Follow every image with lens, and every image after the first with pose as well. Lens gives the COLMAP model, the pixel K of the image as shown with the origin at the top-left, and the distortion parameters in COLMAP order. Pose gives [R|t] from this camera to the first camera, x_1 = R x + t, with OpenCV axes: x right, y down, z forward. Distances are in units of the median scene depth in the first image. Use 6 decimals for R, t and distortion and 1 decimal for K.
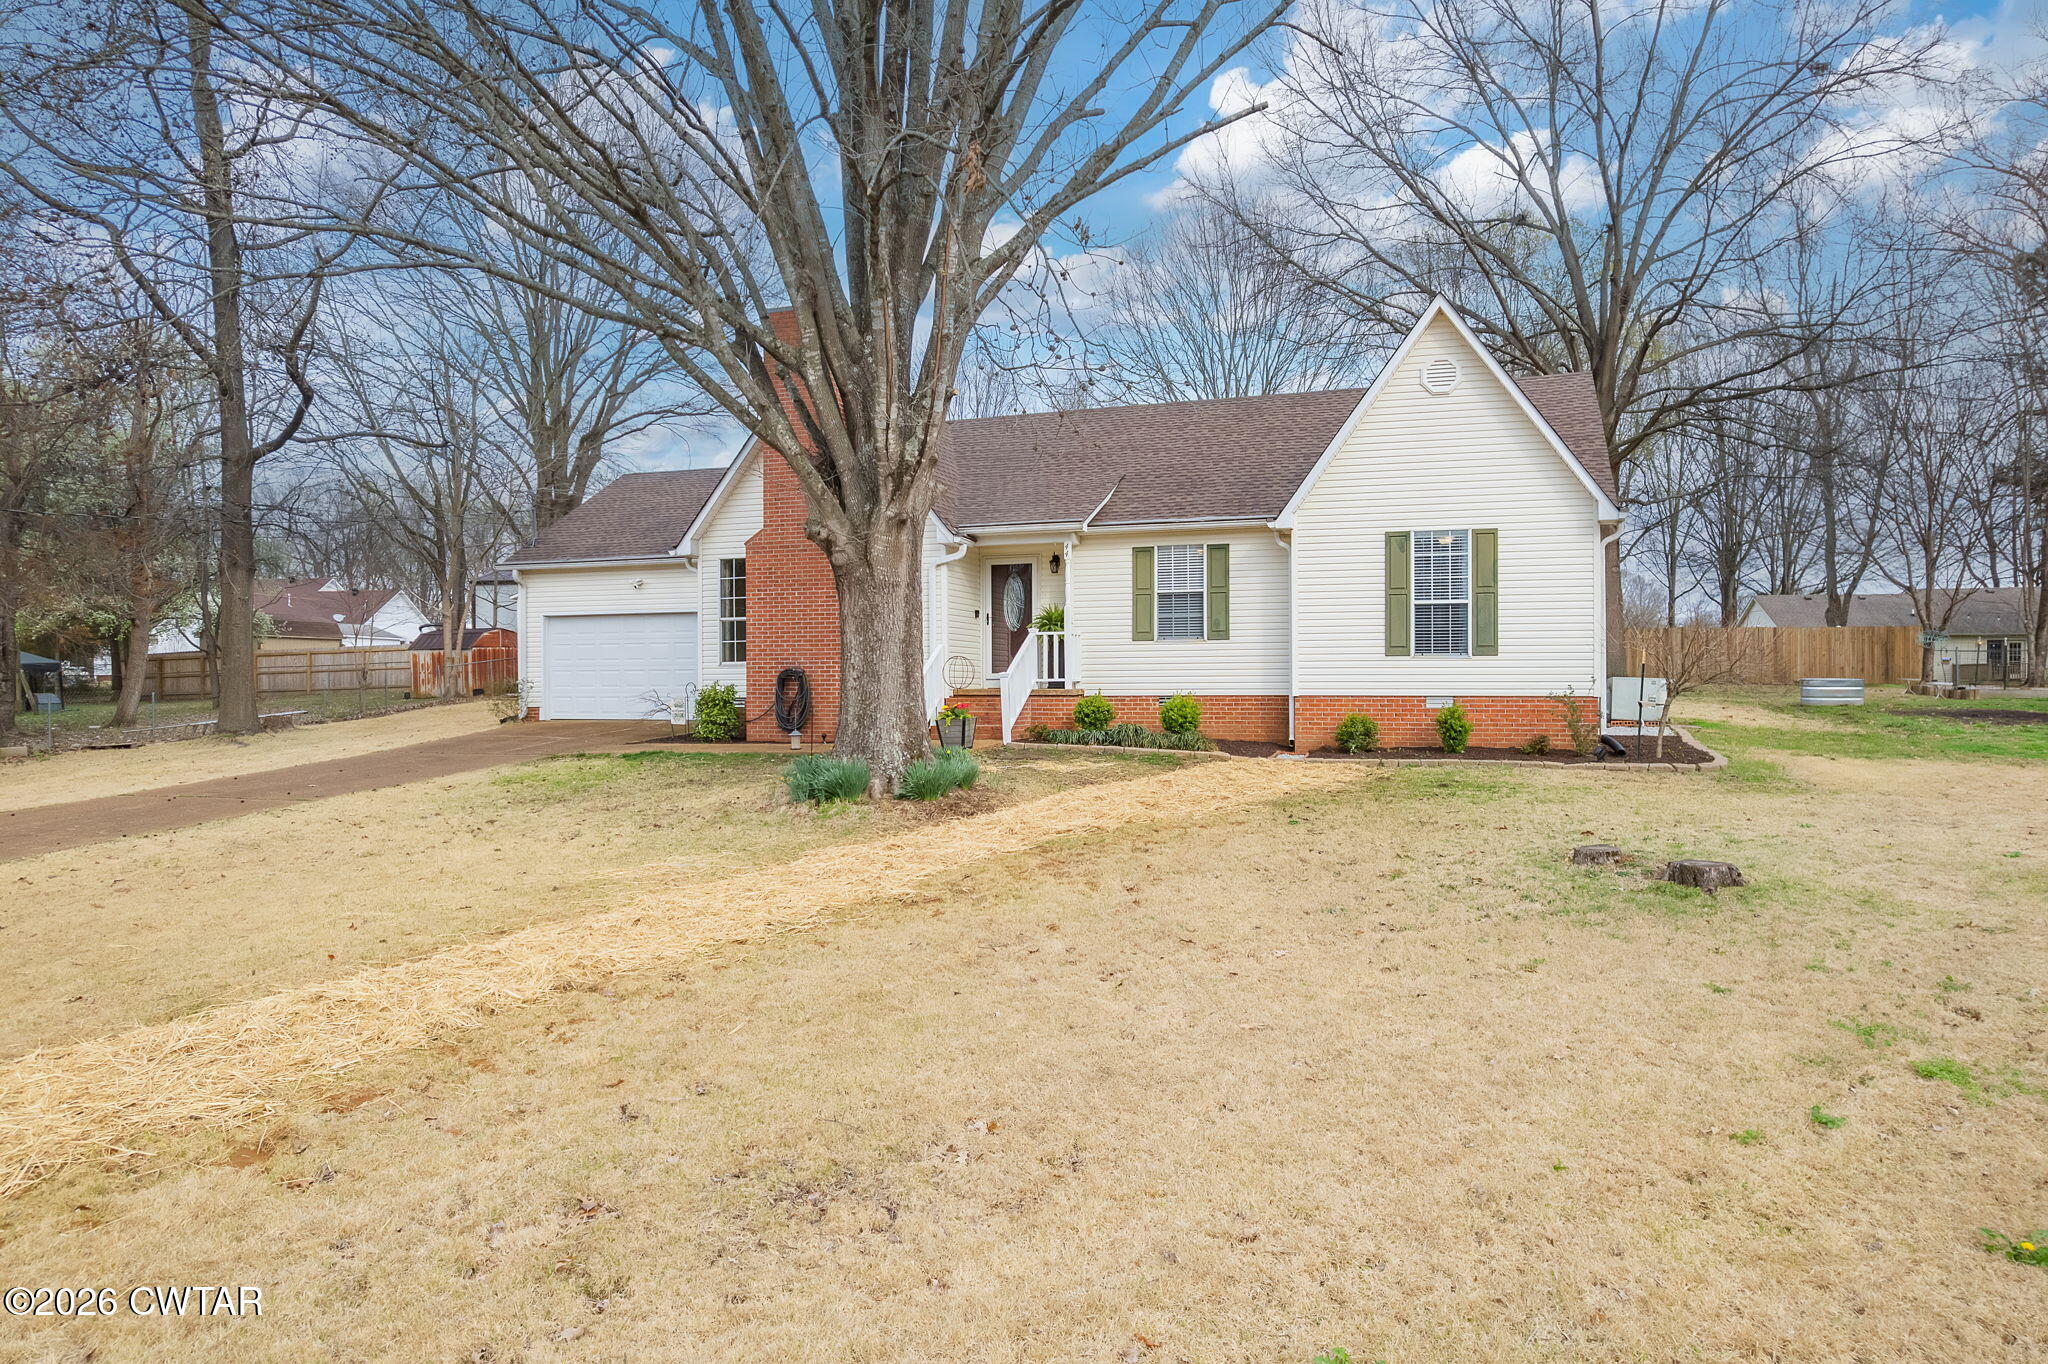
lens RADIAL K [[1302.7, 0, 1027.2], [0, 1302.7, 687.6], [0, 0, 1]] dist [-0.016843, 0.016825]
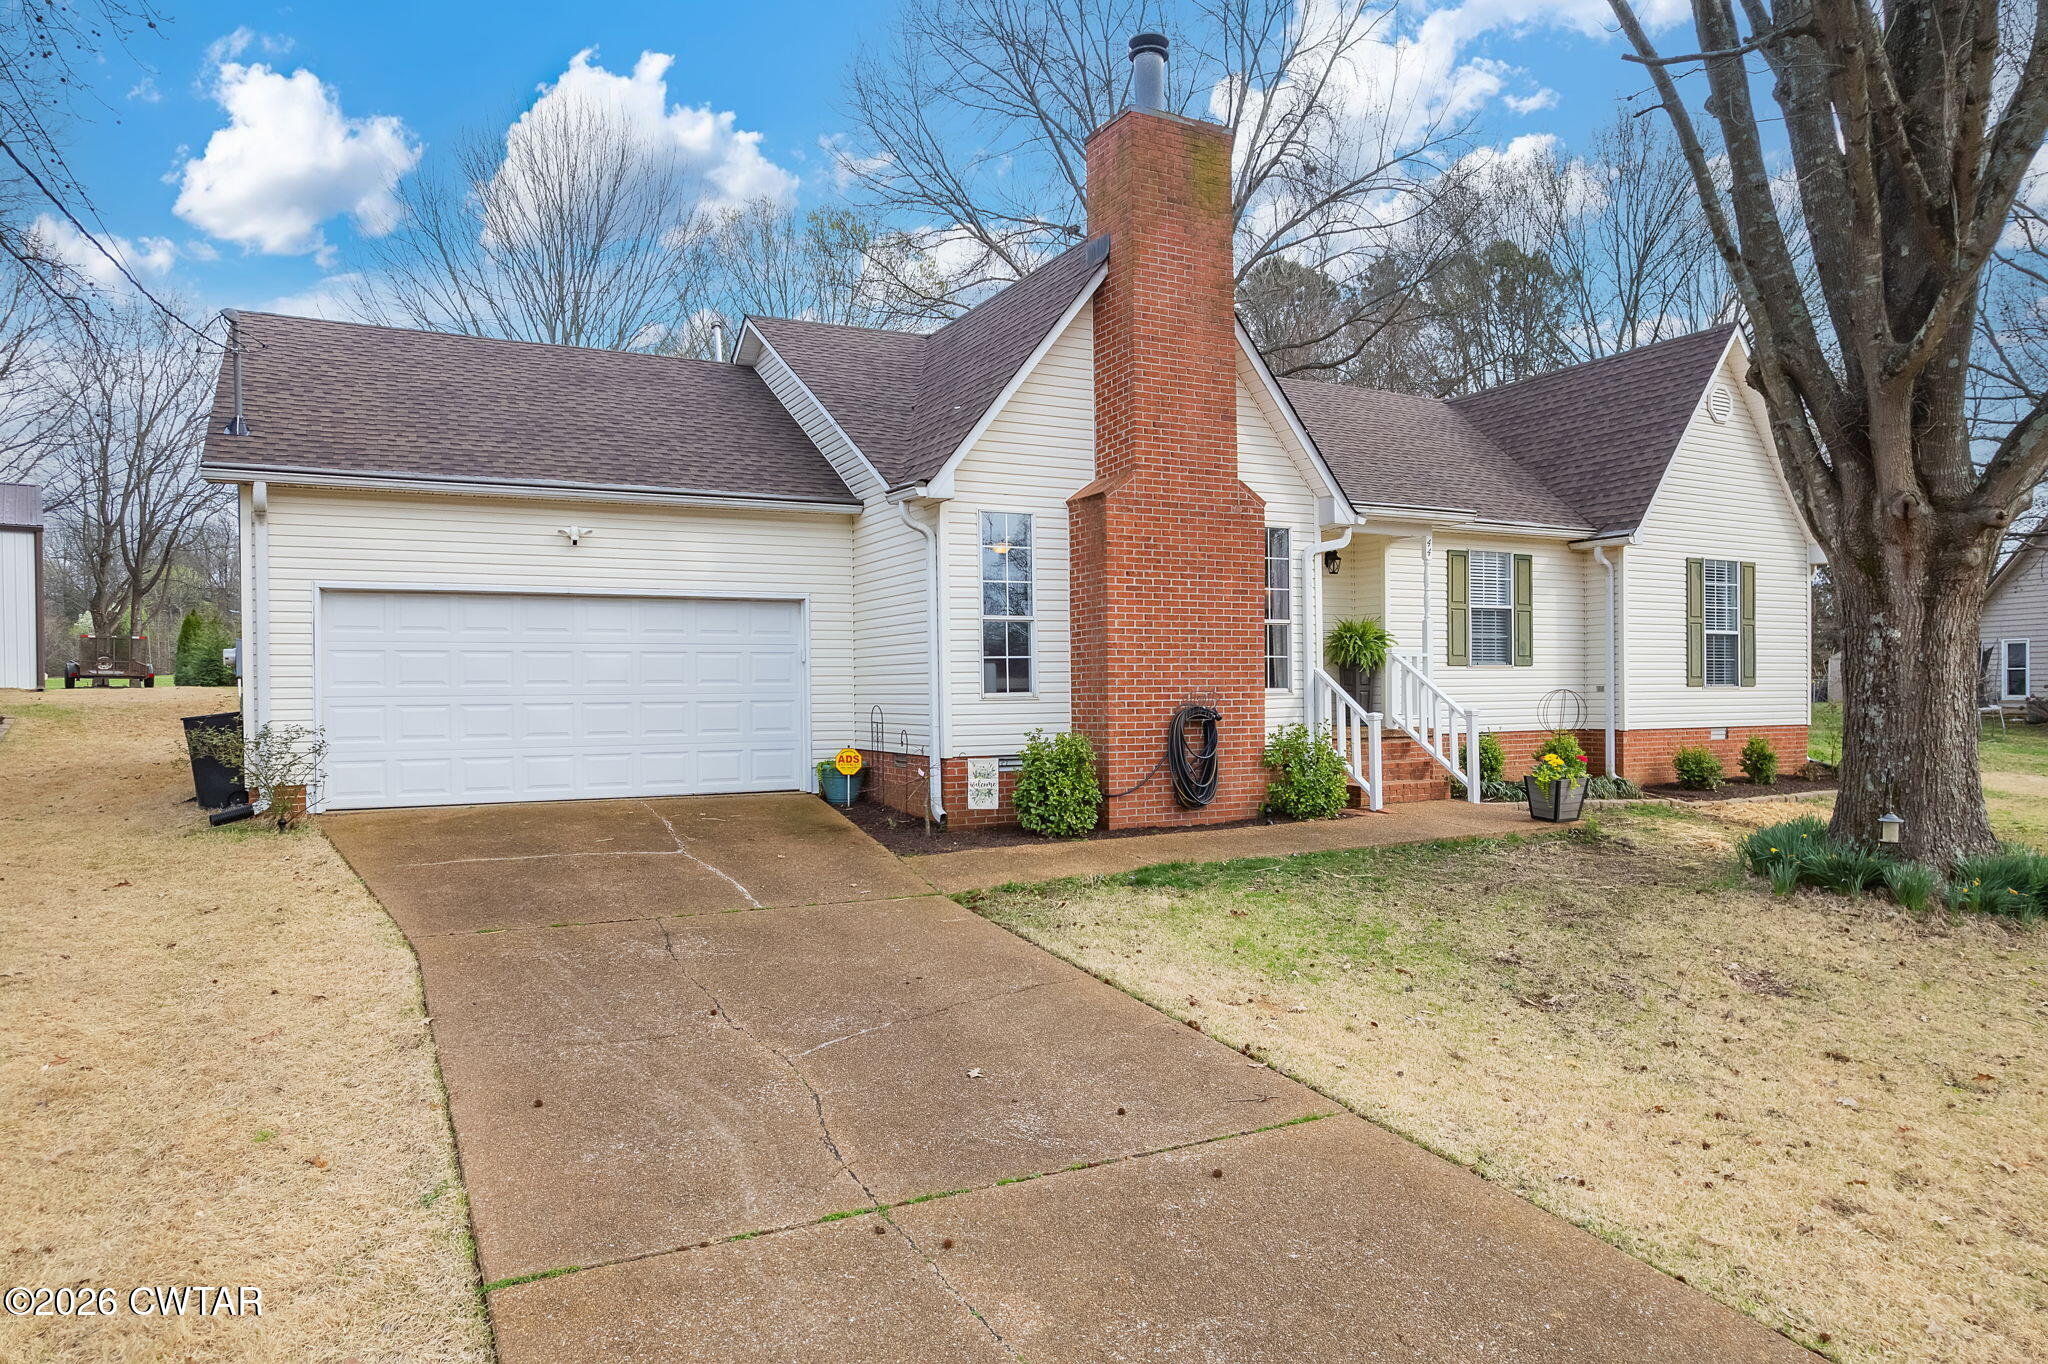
lens RADIAL K [[1302.7, 0, 1020.5], [0, 1302.7, 684.1], [0, 0, 1]] dist [-0.016843, 0.016825]
pose [[0.674002, -0.002872, 0.738724, -0.708917], [0.004215, 0.999991, 0.000042, -0.026333], [-0.738718, 0.003086, 0.674008, 0.668755]]
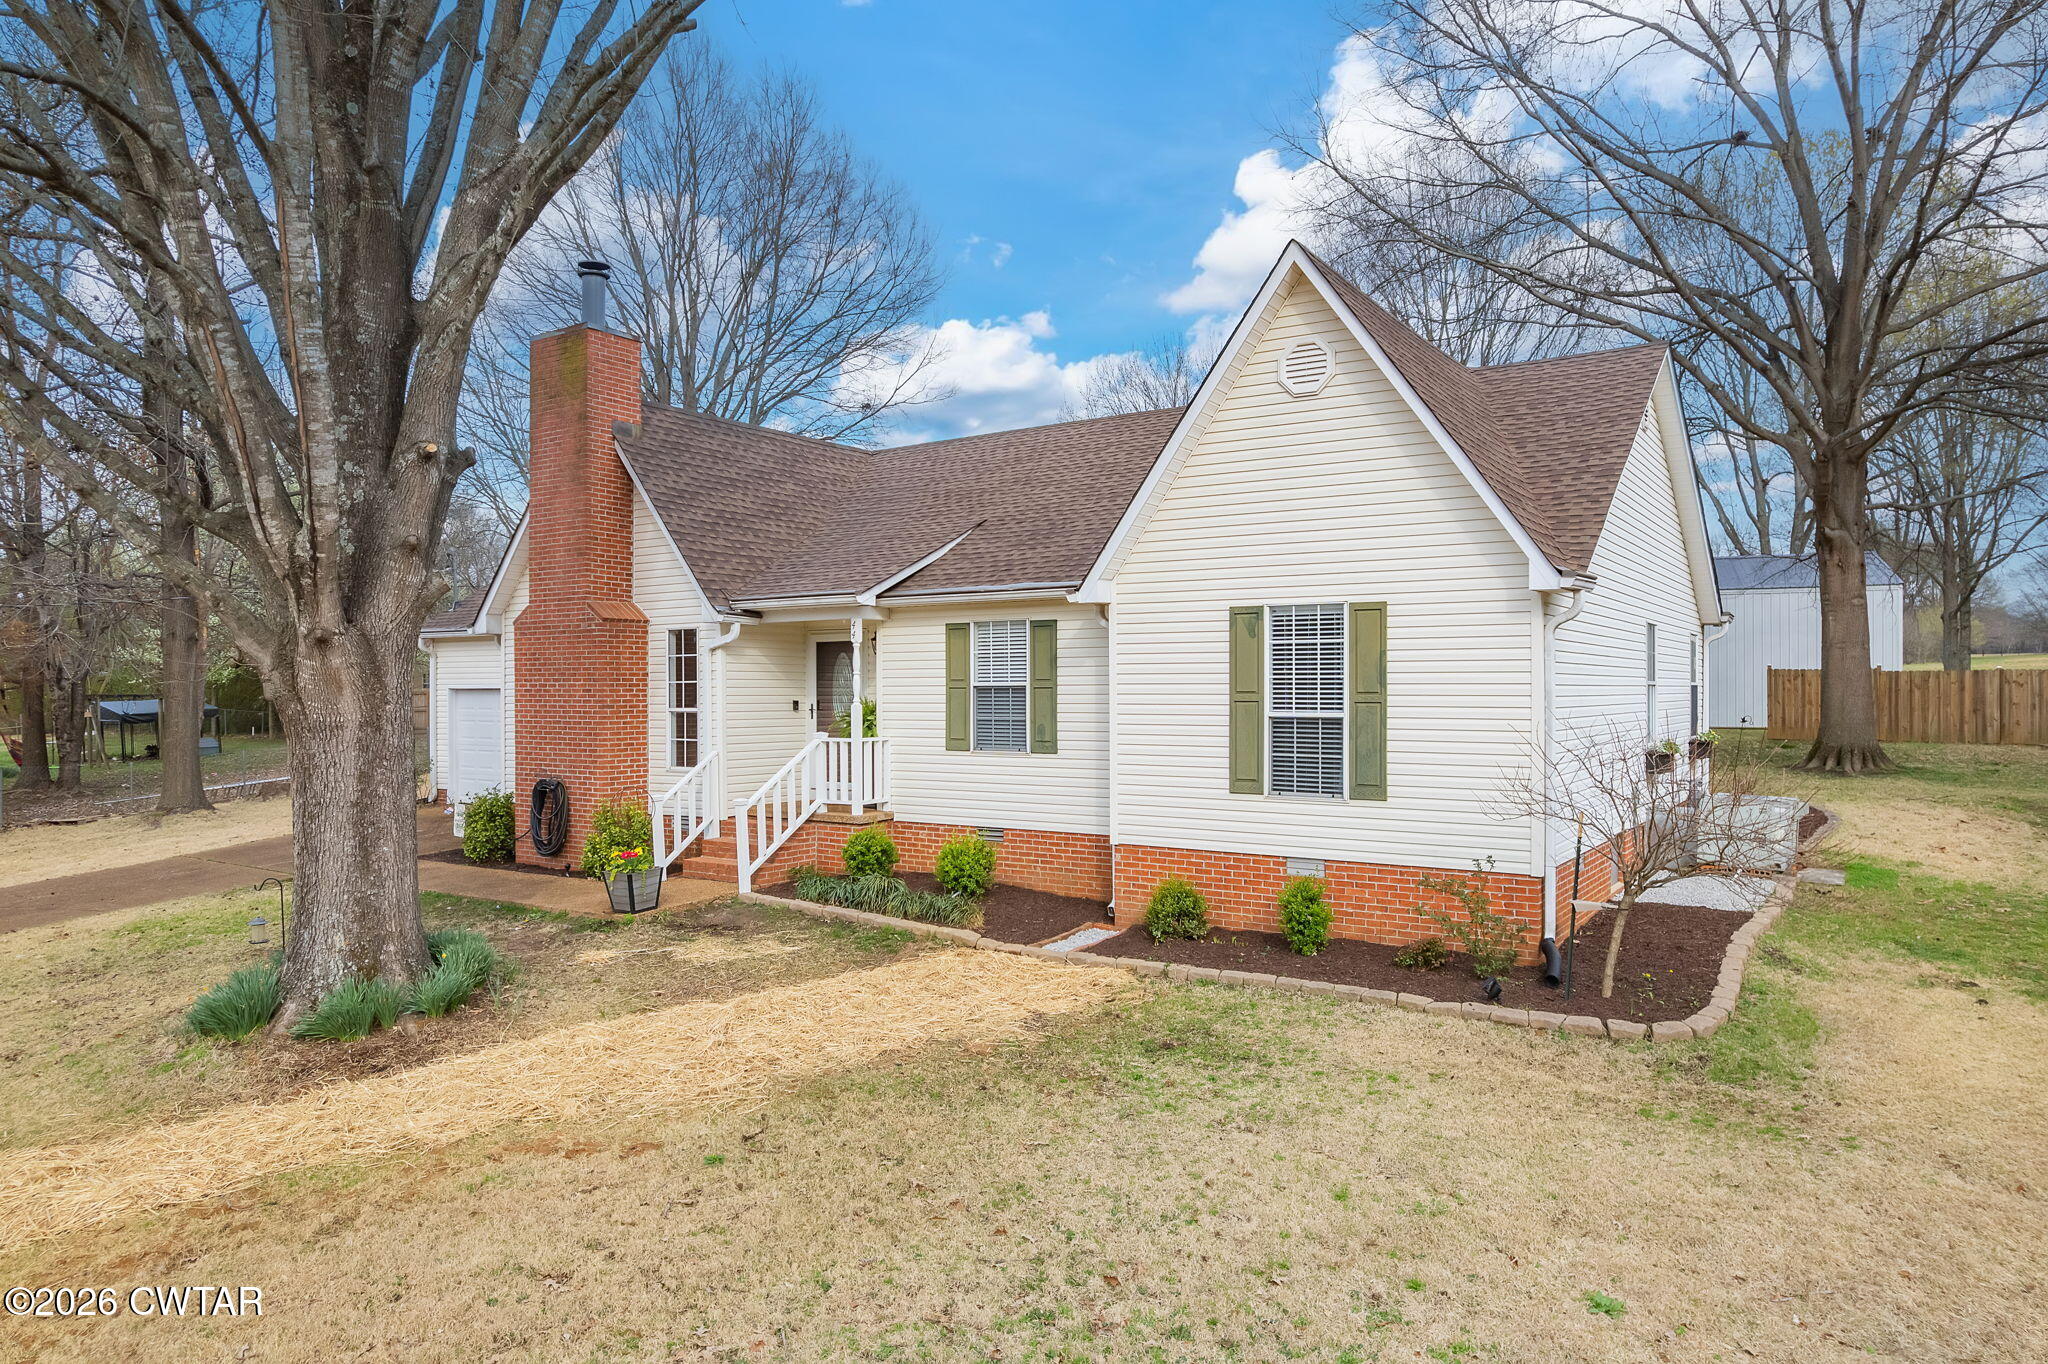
lens RADIAL K [[1302.7, 0, 1030.1], [0, 1302.7, 681.2], [0, 0, 1]] dist [-0.016843, 0.016825]
pose [[0.966972, -0.002270, -0.254874, 0.322209], [0.000726, 0.999981, -0.006153, -0.072137], [0.254883, 0.005764, 0.966955, 0.306808]]
